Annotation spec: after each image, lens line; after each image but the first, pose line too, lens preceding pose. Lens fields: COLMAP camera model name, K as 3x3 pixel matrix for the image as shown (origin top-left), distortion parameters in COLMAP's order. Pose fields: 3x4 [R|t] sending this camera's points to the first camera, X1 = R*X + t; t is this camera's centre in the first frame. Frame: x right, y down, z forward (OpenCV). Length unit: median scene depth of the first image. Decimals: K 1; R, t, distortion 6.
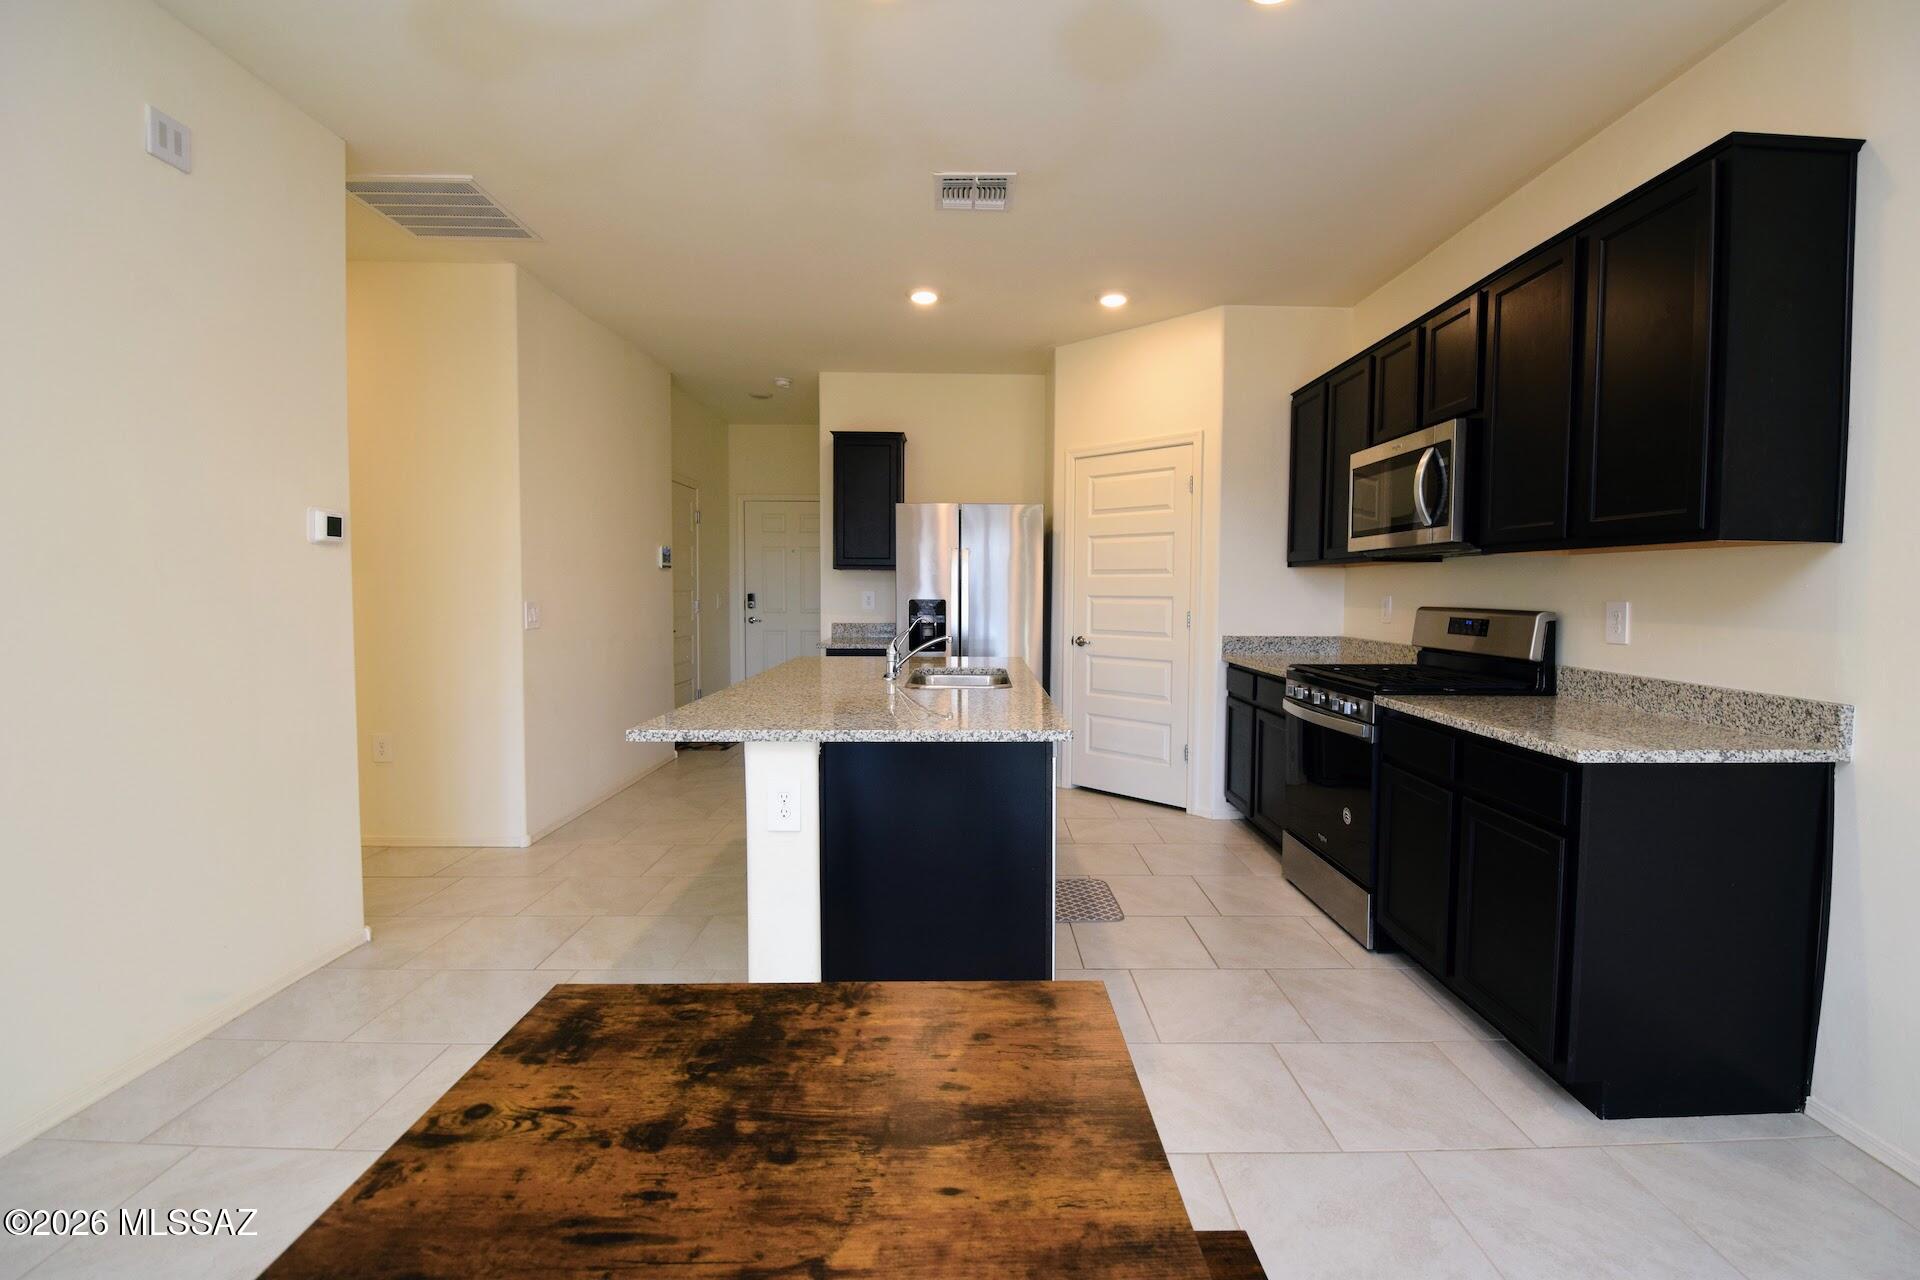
lens RADIAL K [[831.4, 0, 986.4], [0, 831.4, 625.9], [0, 0, 1]] dist [0.014864, -0.020471]
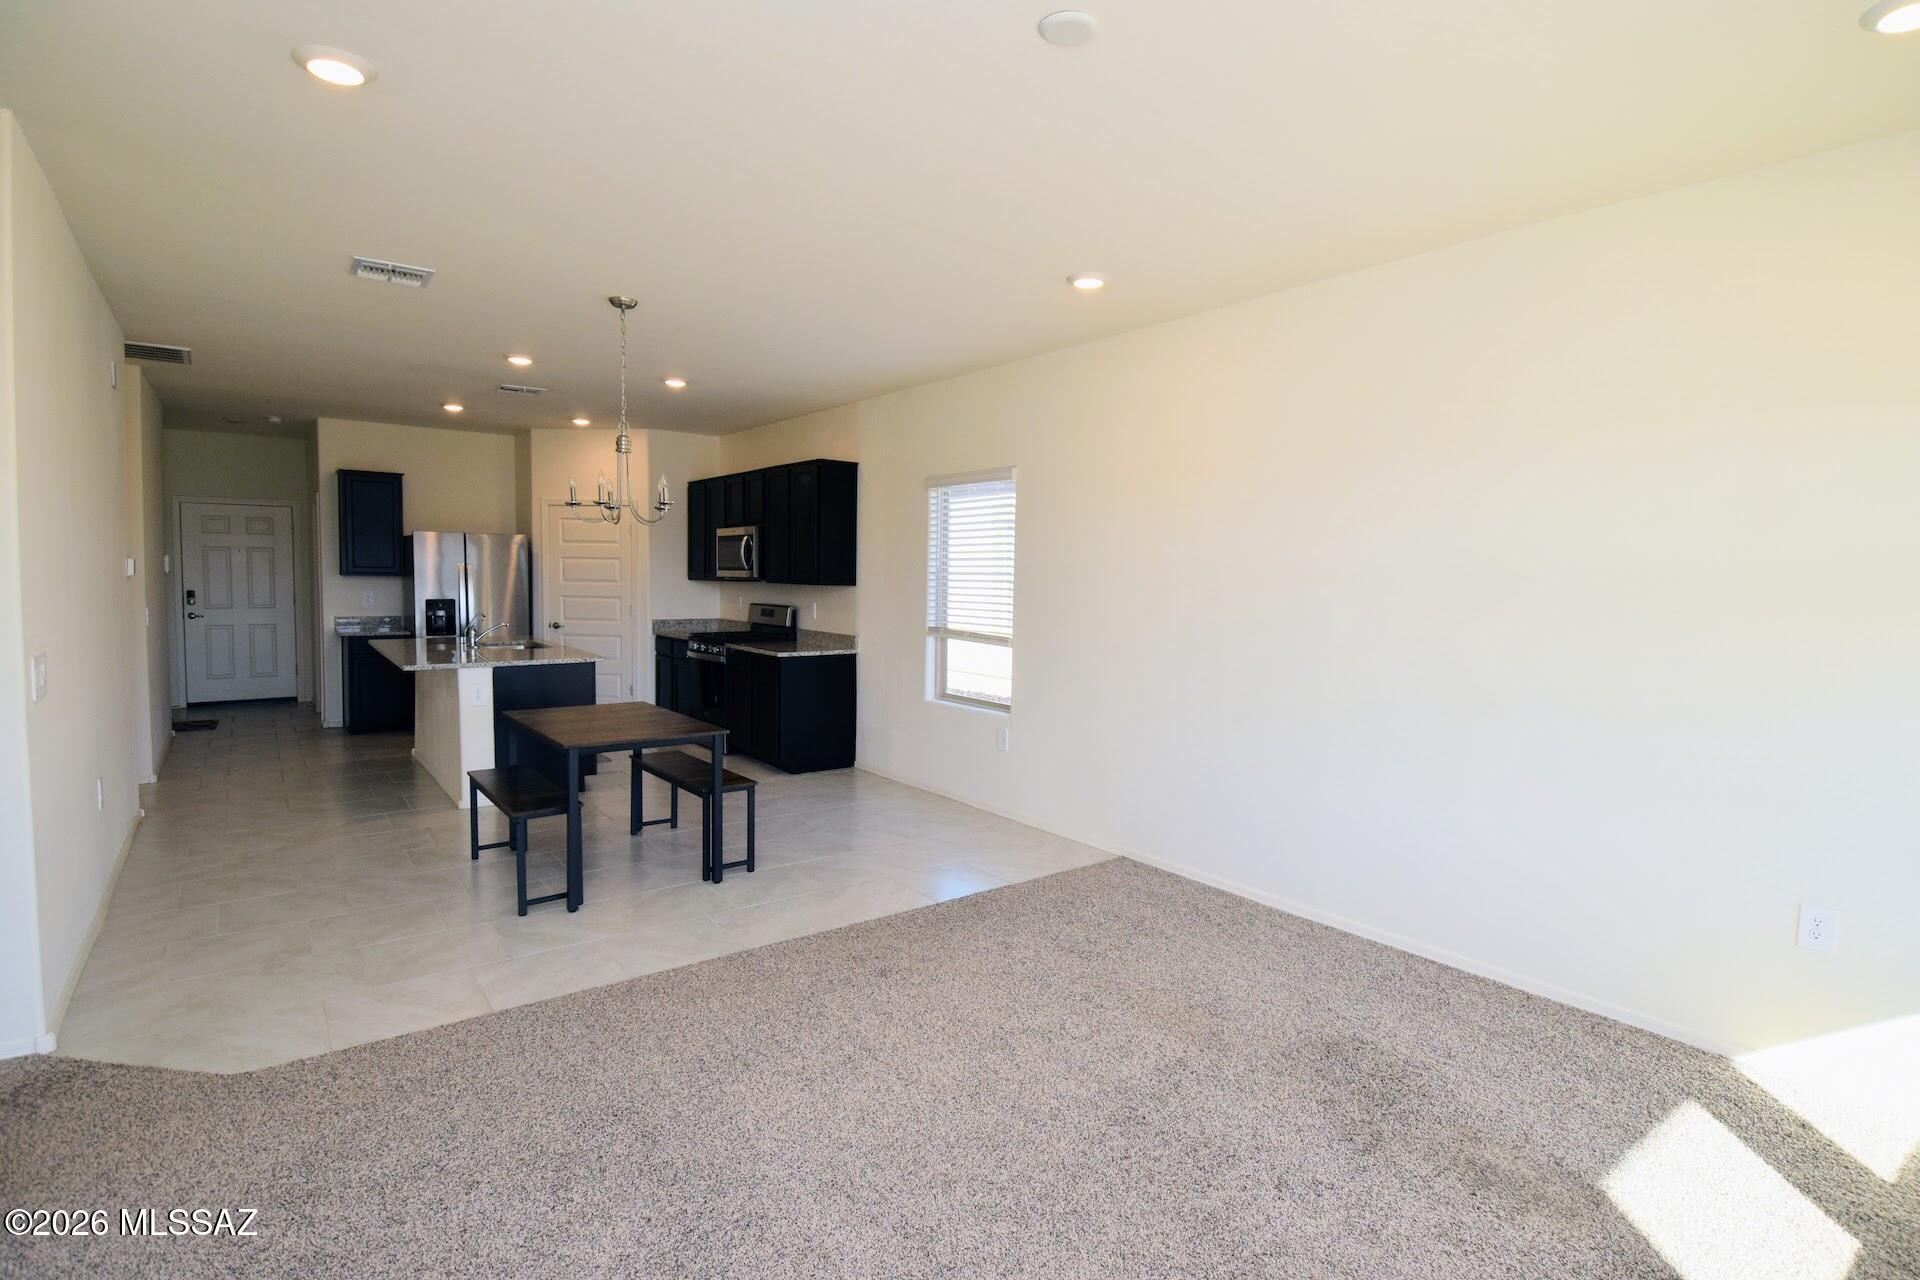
lens RADIAL K [[956.3, 0, 973.4], [0, 956.3, 630.3], [0, 0, 1]] dist [0.020746, -0.026251]
pose [[0.807421, -0.029897, 0.589218, -0.362719], [0.016529, 0.999469, 0.028063, -0.011167], [-0.589744, -0.012920, 0.807487, -1.034388]]
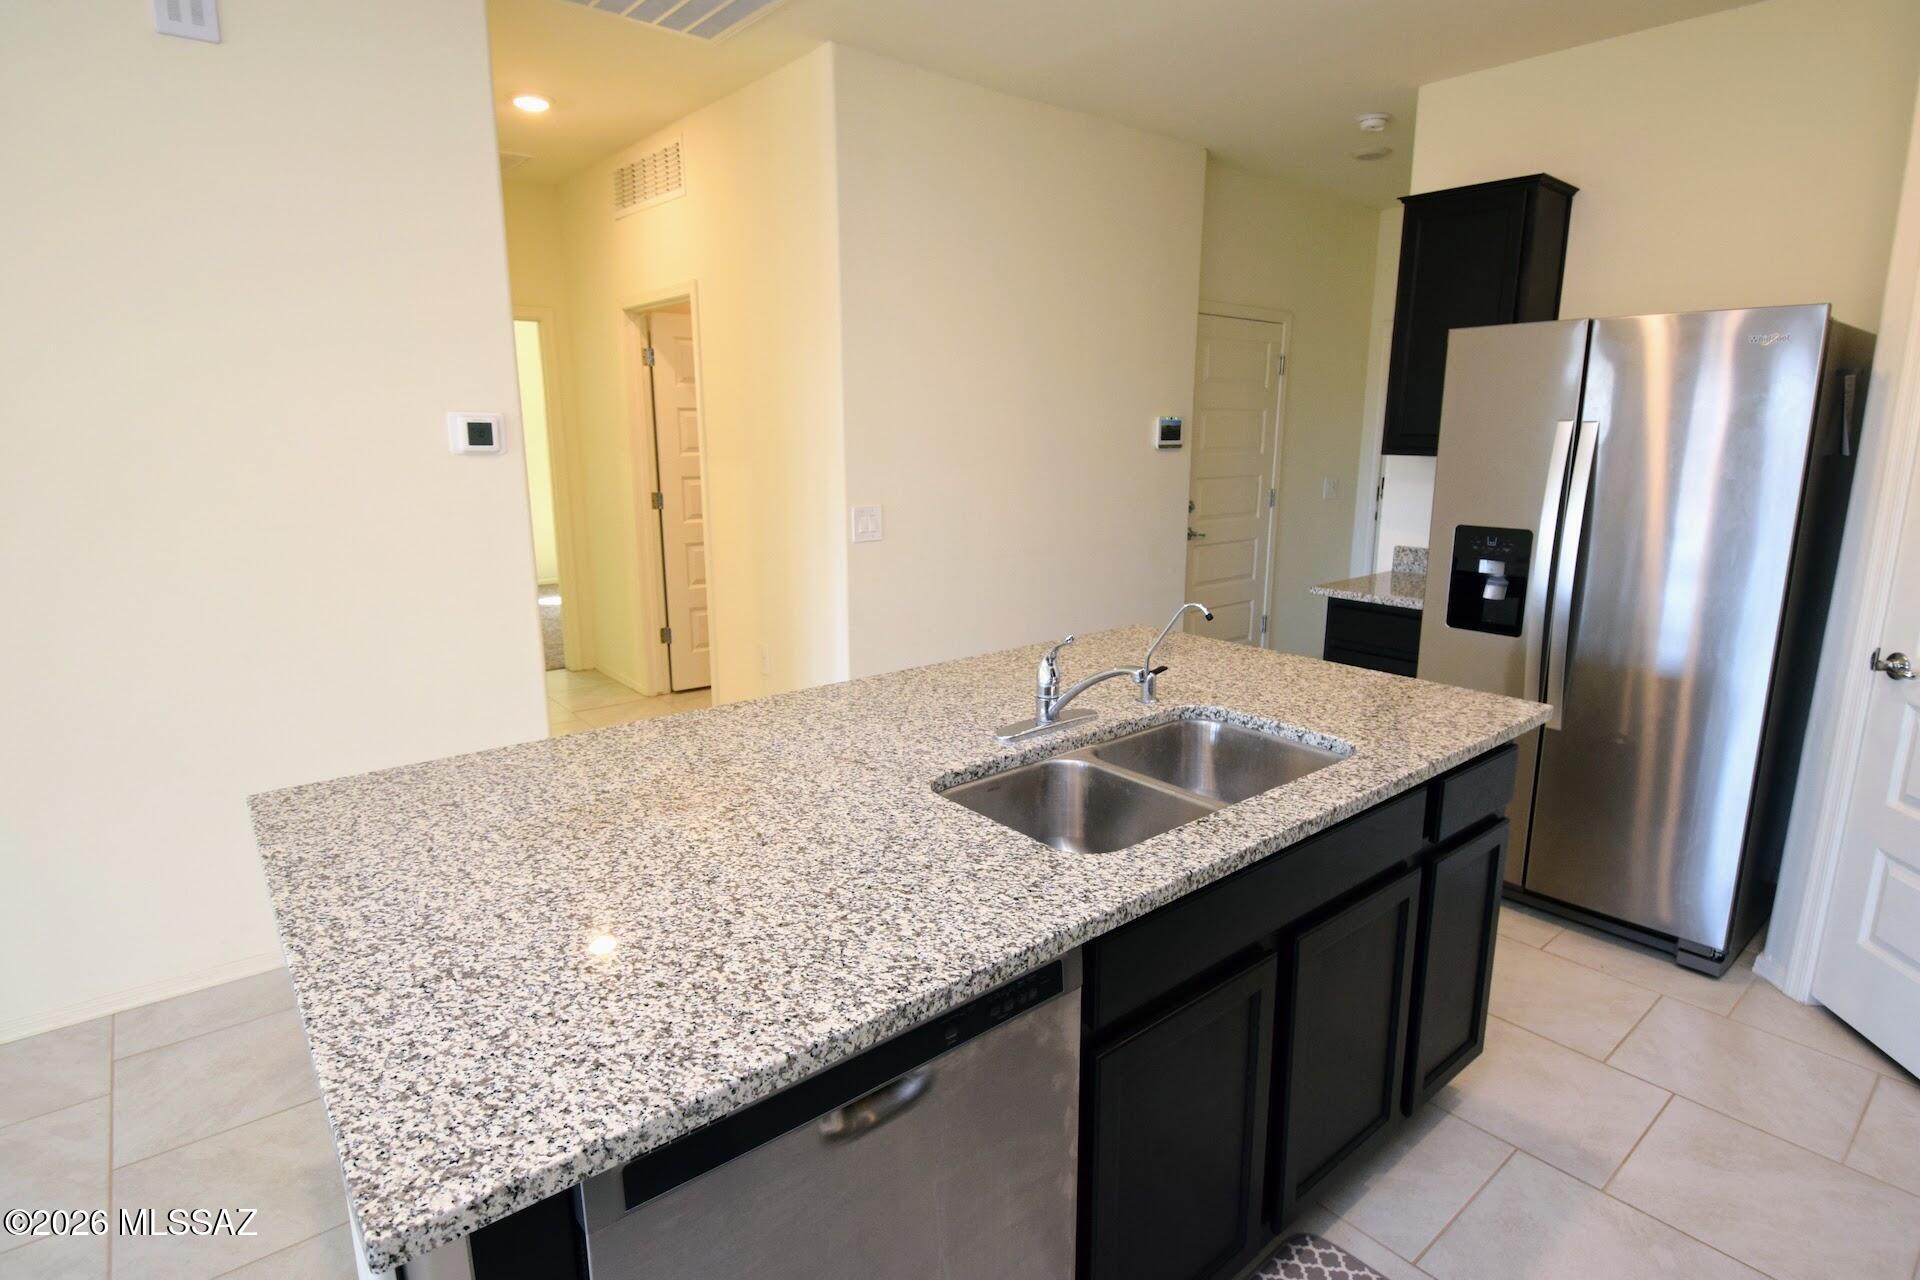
lens RADIAL K [[973.2, 0, 982.9], [0, 973.2, 630.0], [0, 0, 1]] dist [0.017732, -0.024378]
pose [[0.631428, 0.152915, -0.760208, 0.220123], [-0.036738, 0.985162, 0.167650, -0.067842], [0.774564, -0.077930, 0.627676, 0.474228]]
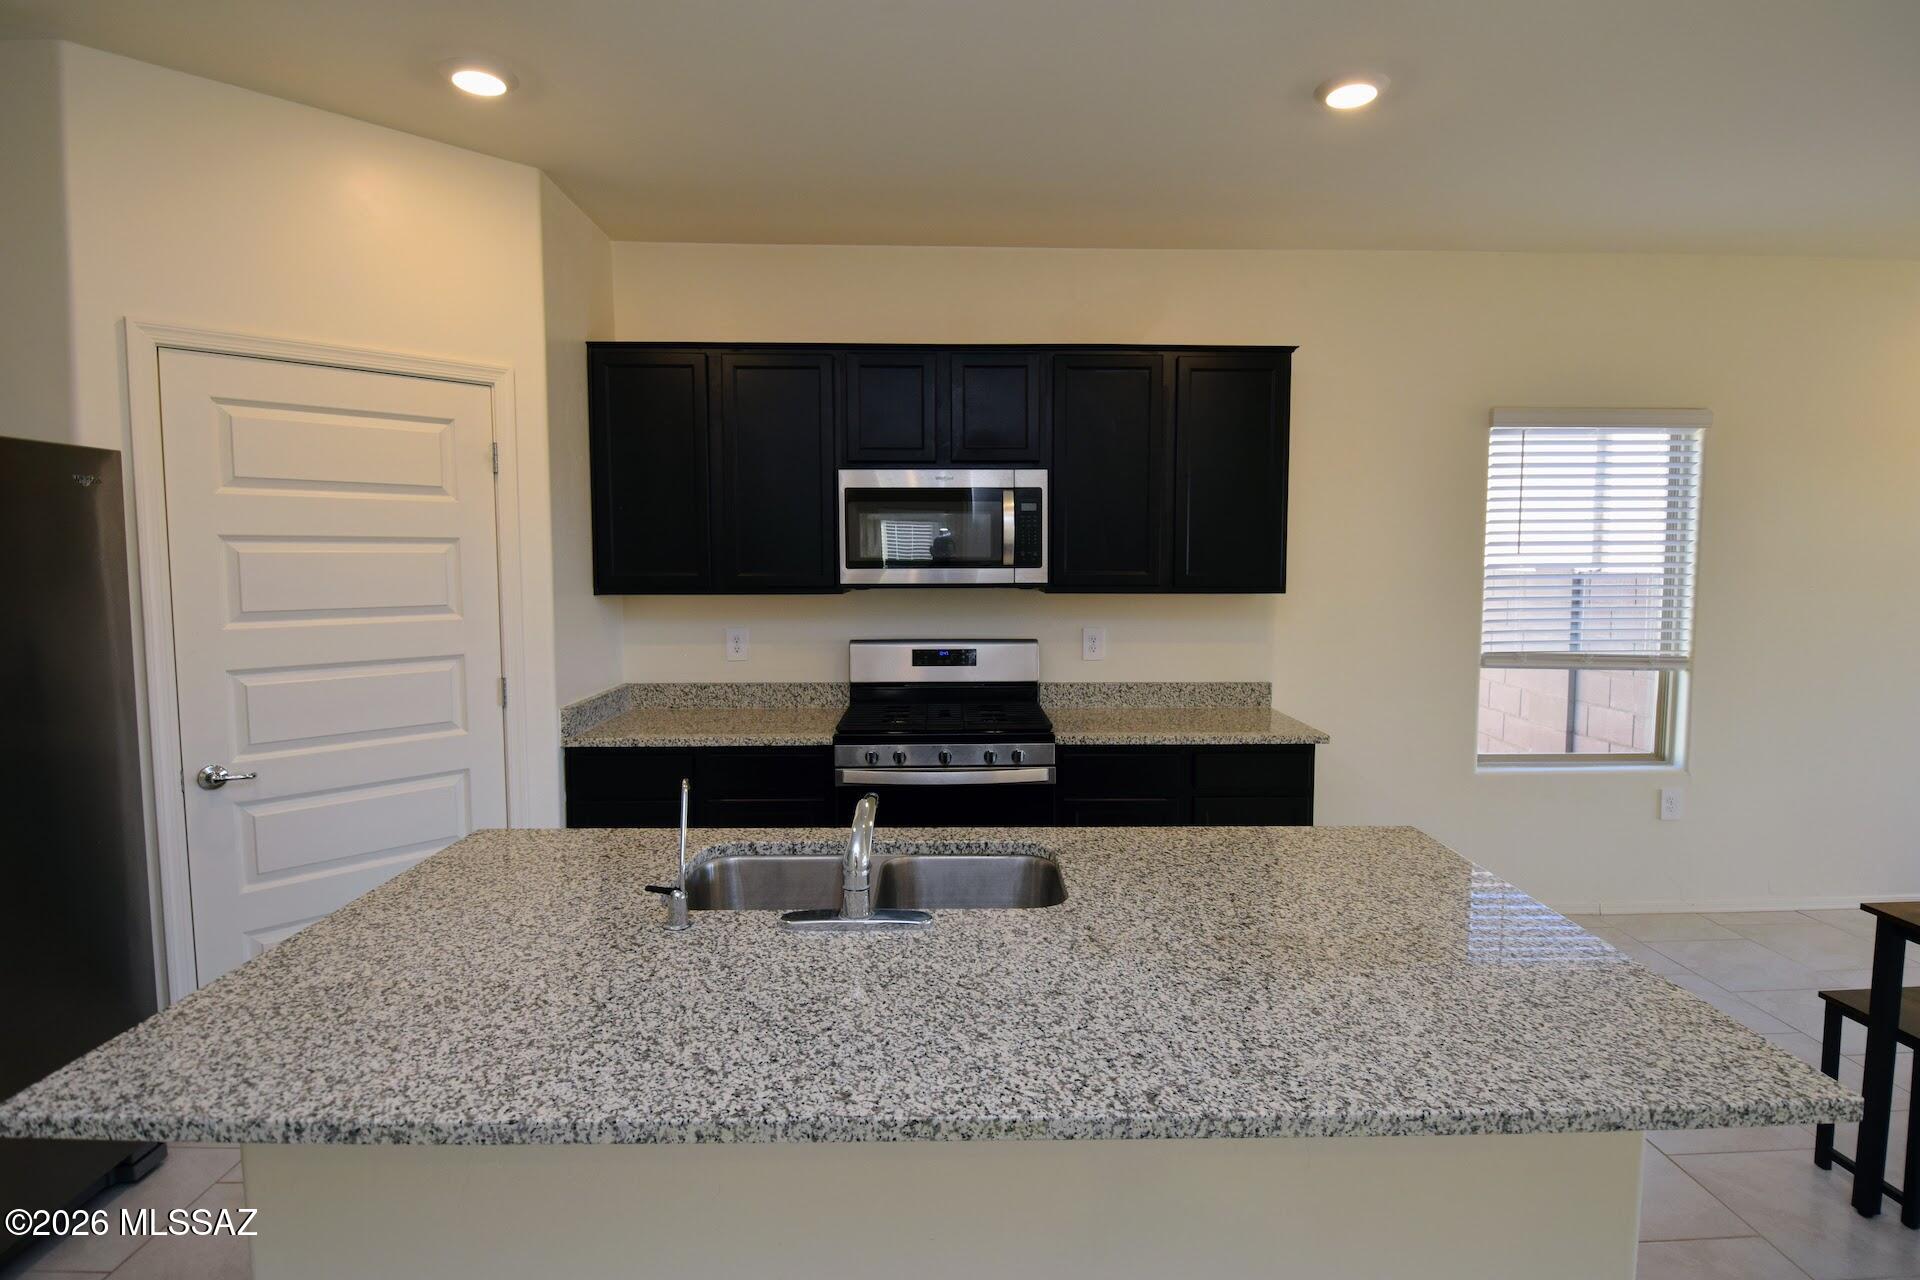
lens RADIAL K [[956.3, 0, 973.4], [0, 956.3, 630.3], [0, 0, 1]] dist [0.020746, -0.026251]
pose [[0.000115, -0.081125, 0.996704, -0.450252], [0.047090, 0.995599, 0.081030, -0.094847], [-0.998891, 0.046925, 0.003935, 0.714697]]
